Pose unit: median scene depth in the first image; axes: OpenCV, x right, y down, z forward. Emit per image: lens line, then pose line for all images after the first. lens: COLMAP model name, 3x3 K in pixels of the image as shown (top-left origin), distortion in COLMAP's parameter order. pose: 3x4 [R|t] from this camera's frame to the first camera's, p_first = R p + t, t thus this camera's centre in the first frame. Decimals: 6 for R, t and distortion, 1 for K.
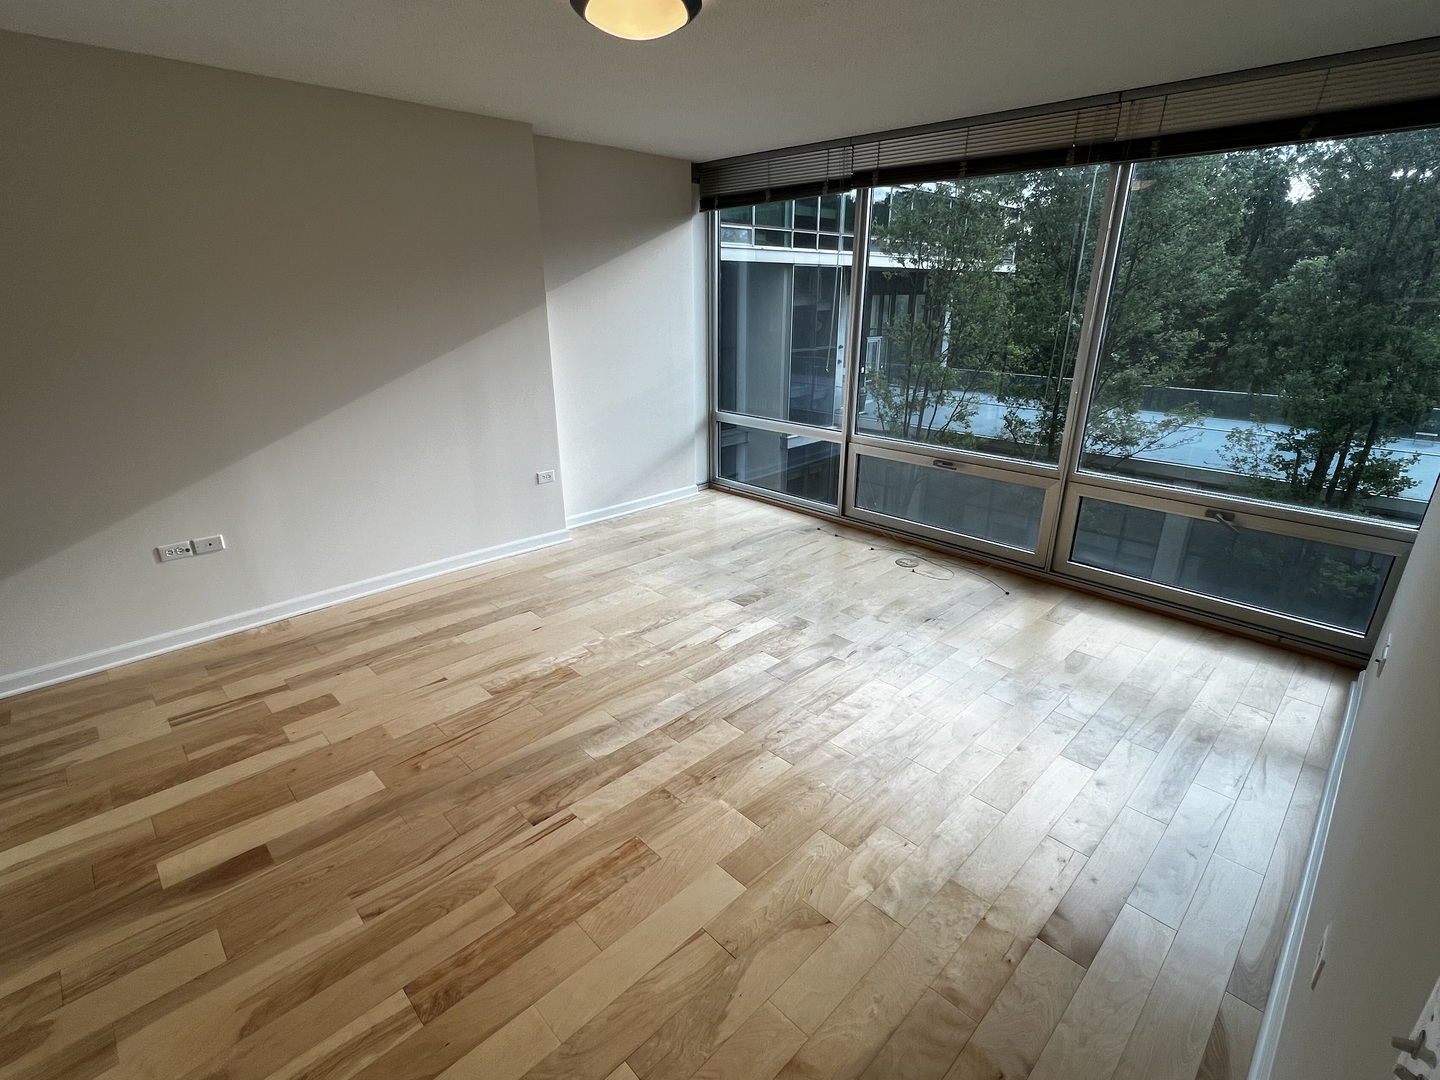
lens RADIAL K [[684.9, 0, 715.7], [0, 684.9, 539.5], [0, 0, 1]] dist [-0.002312, -0.000969]
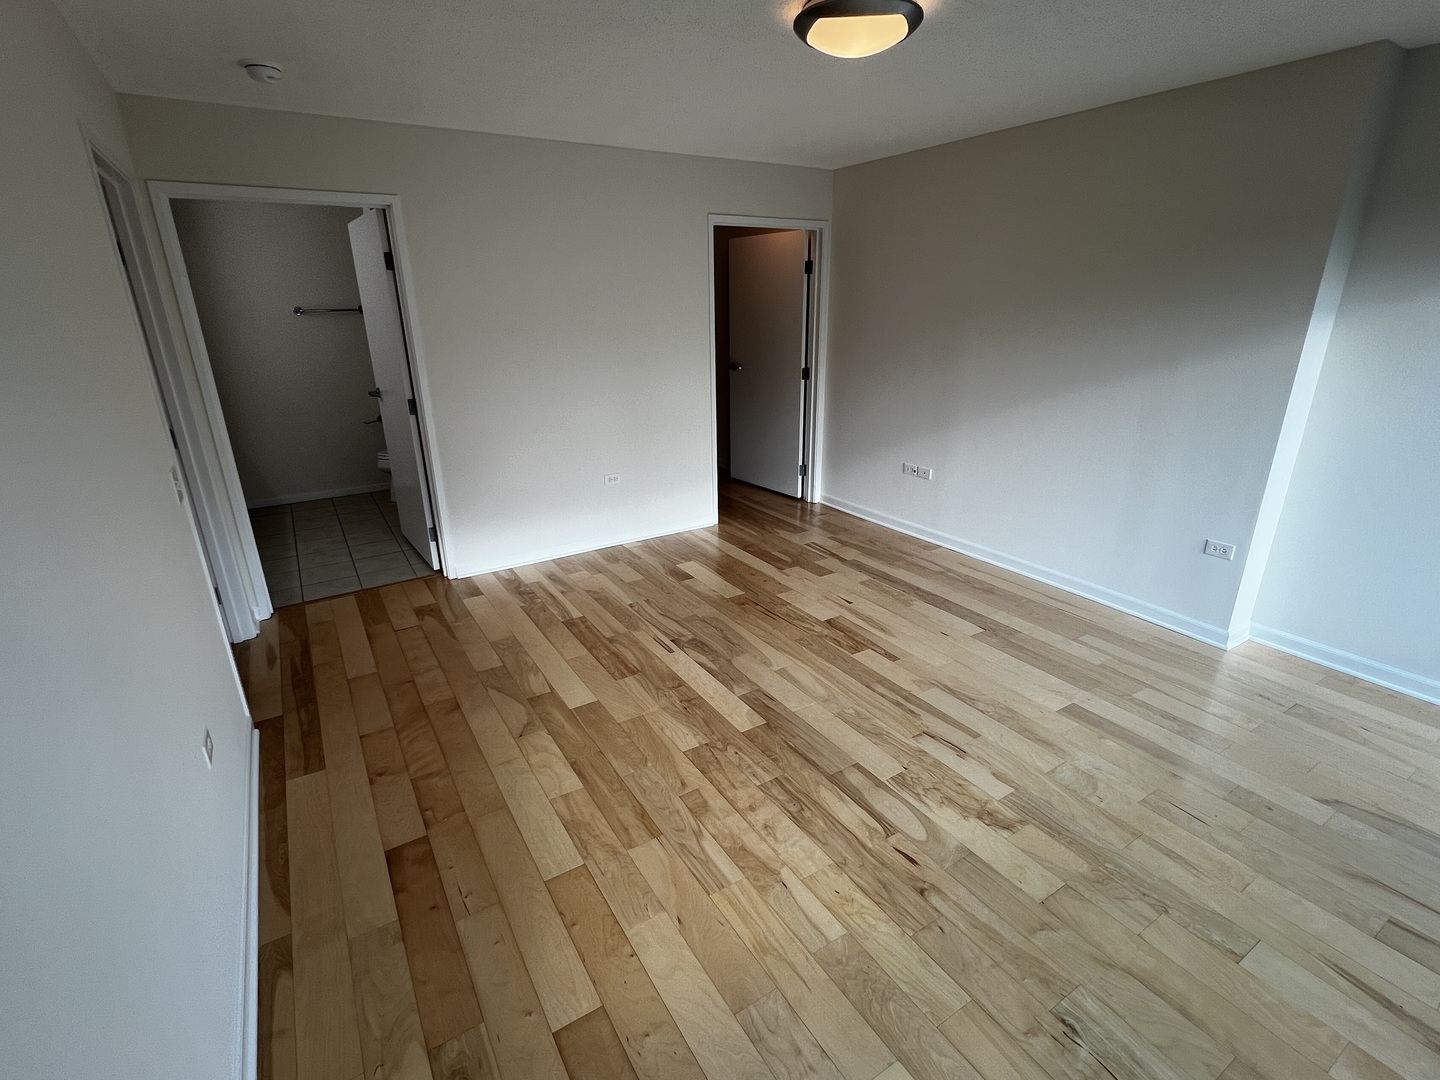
lens RADIAL K [[684.9, 0, 721.0], [0, 684.9, 540.5], [0, 0, 1]] dist [-0.002312, -0.000969]
pose [[-0.205341, 0.328133, -0.922043, 0.829396], [-0.327590, 0.864731, 0.380692, -0.317912], [0.922236, 0.380224, -0.070072, 0.866169]]
